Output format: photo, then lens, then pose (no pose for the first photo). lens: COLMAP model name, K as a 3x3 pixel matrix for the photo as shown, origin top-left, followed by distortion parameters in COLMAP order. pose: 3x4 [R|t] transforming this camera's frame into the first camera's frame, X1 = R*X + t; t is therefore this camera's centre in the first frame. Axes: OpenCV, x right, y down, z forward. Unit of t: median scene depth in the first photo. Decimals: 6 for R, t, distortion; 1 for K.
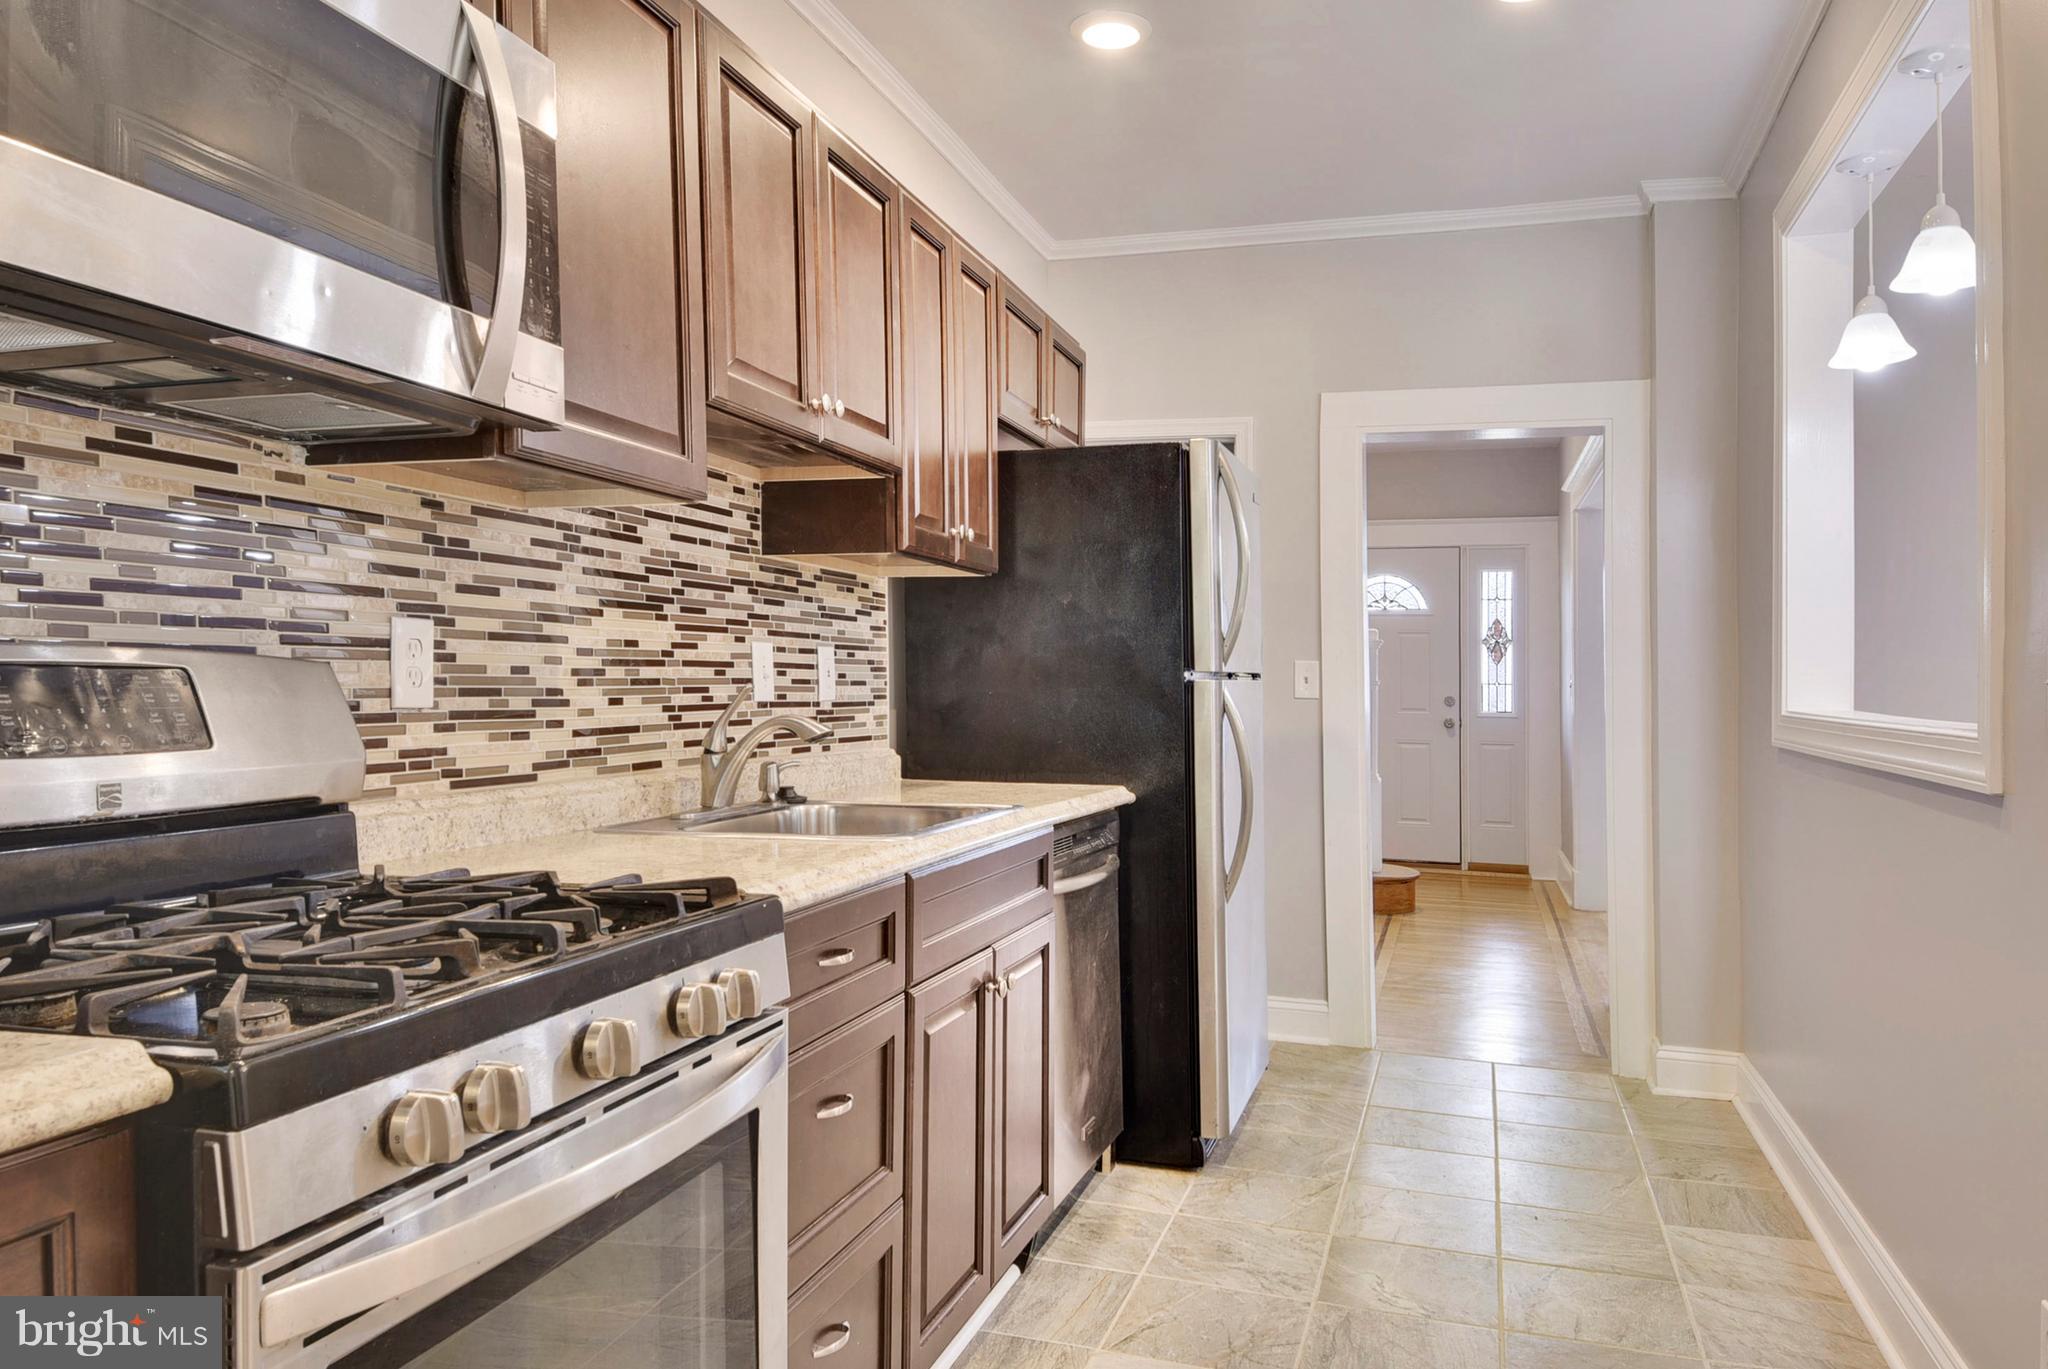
lens RADIAL K [[1427.0, 0, 1029.4], [0, 1427.0, 699.9], [0, 0, 1]] dist [0.055221, -0.086886]
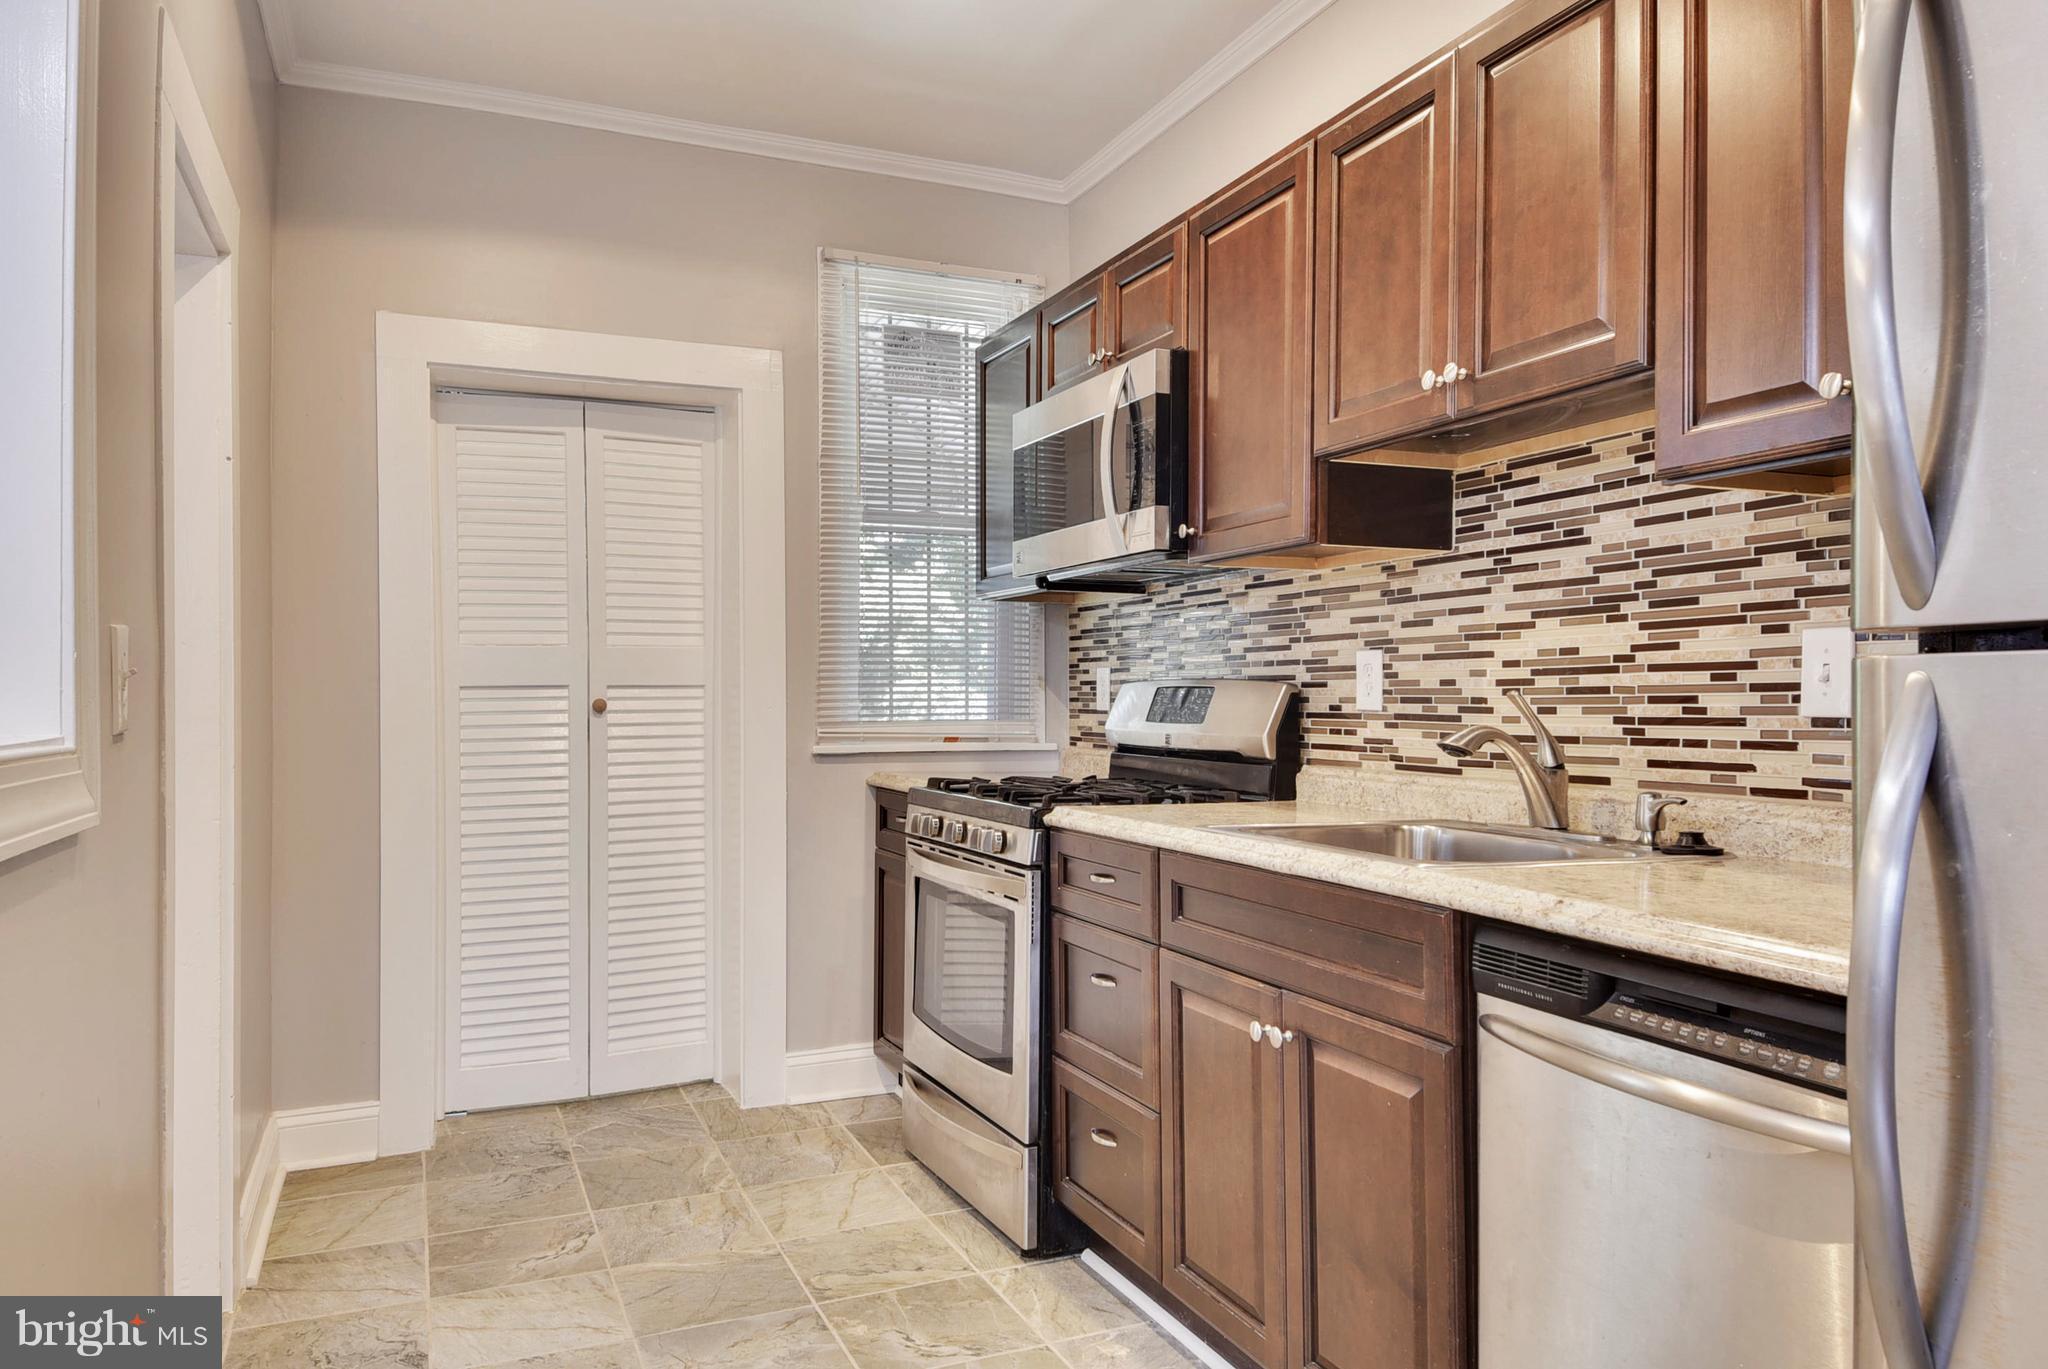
lens RADIAL K [[1427.0, 0, 1029.4], [0, 1427.0, 699.9], [0, 0, 1]] dist [0.055221, -0.086886]
pose [[-0.770069, -0.001021, -0.637960, 0.677036], [-0.007884, 0.999938, 0.007917, -0.012219], [0.637912, 0.011127, -0.770029, 1.646836]]
